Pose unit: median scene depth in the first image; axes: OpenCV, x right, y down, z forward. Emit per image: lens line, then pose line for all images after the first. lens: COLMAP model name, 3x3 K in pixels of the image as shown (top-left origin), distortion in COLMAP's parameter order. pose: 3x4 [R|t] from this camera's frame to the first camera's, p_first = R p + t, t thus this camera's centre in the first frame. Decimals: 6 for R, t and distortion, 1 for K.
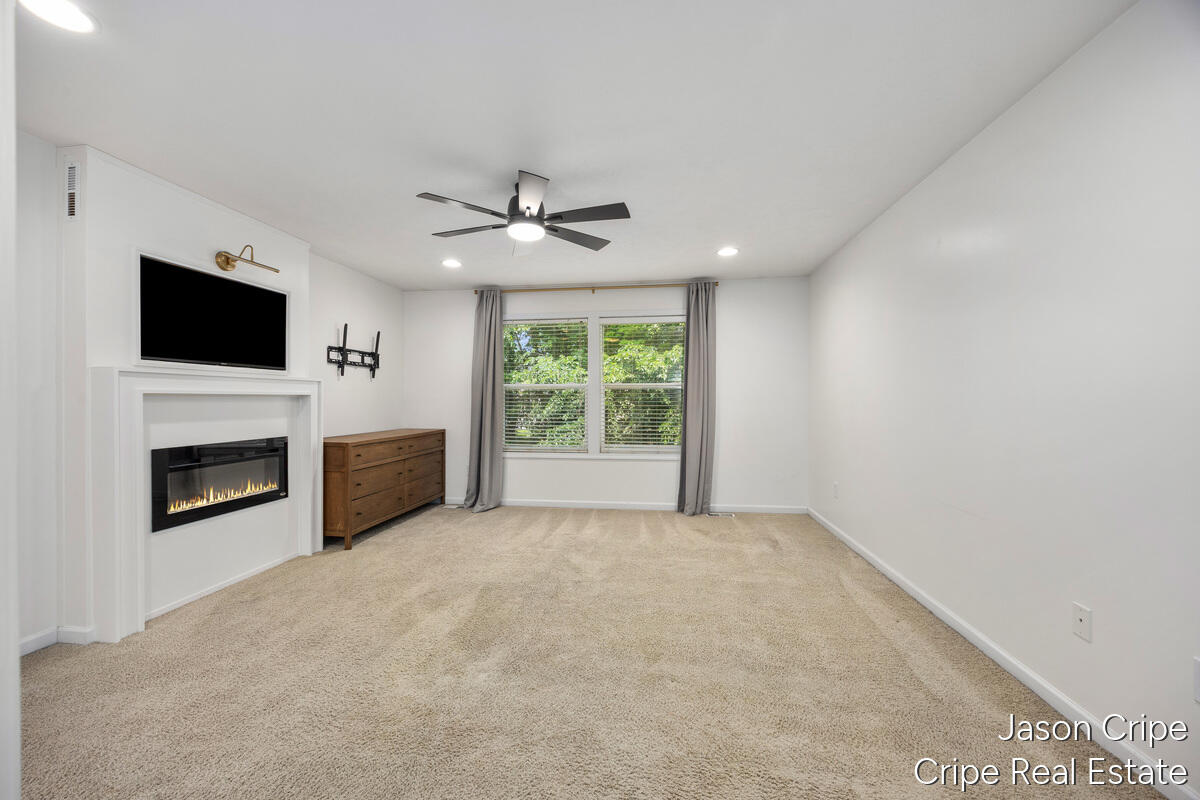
lens RADIAL K [[483.4, 0, 596.6], [0, 483.4, 405.0], [0, 0, 1]] dist [-0.000751, -0.000414]
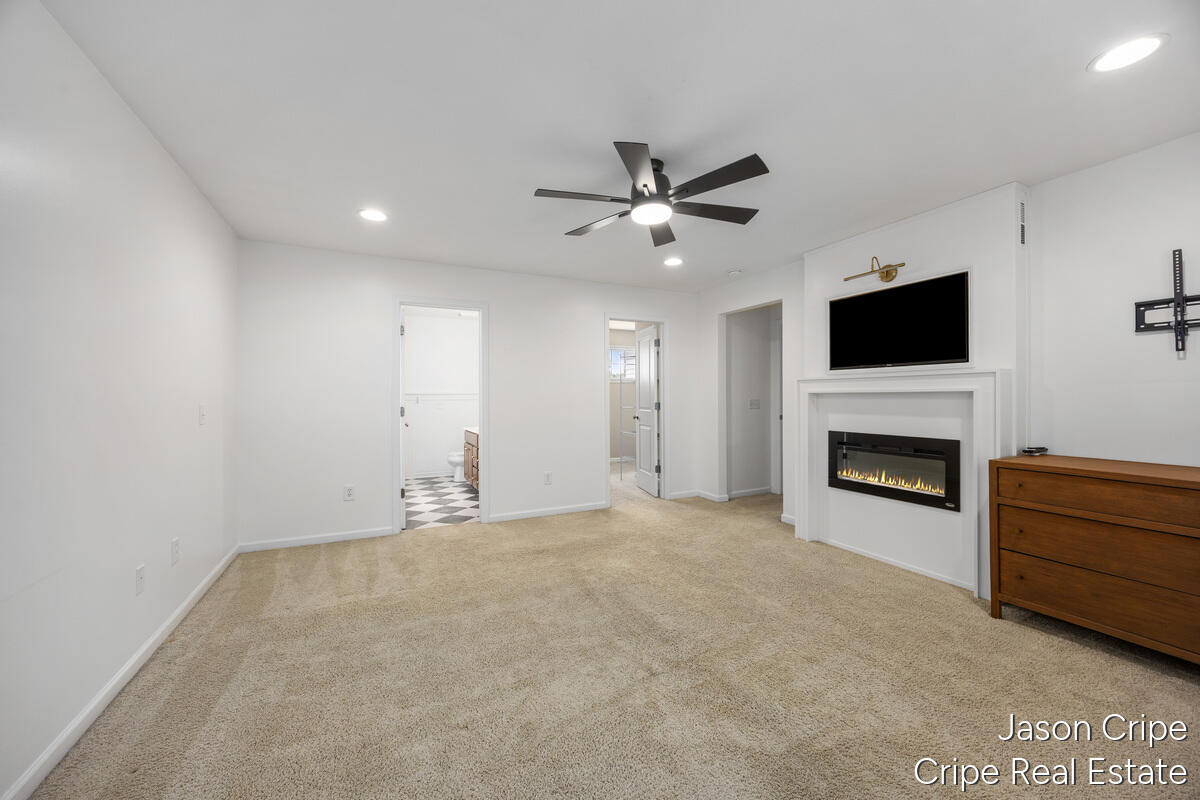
lens RADIAL K [[483.4, 0, 605.7], [0, 483.4, 390.6], [0, 0, 1]] dist [-0.000751, -0.000414]
pose [[-0.833979, 0.004810, -0.551775, 0.327944], [0.003446, 0.999988, 0.003508, -0.025935], [0.551785, 0.001024, -0.833986, 1.288153]]
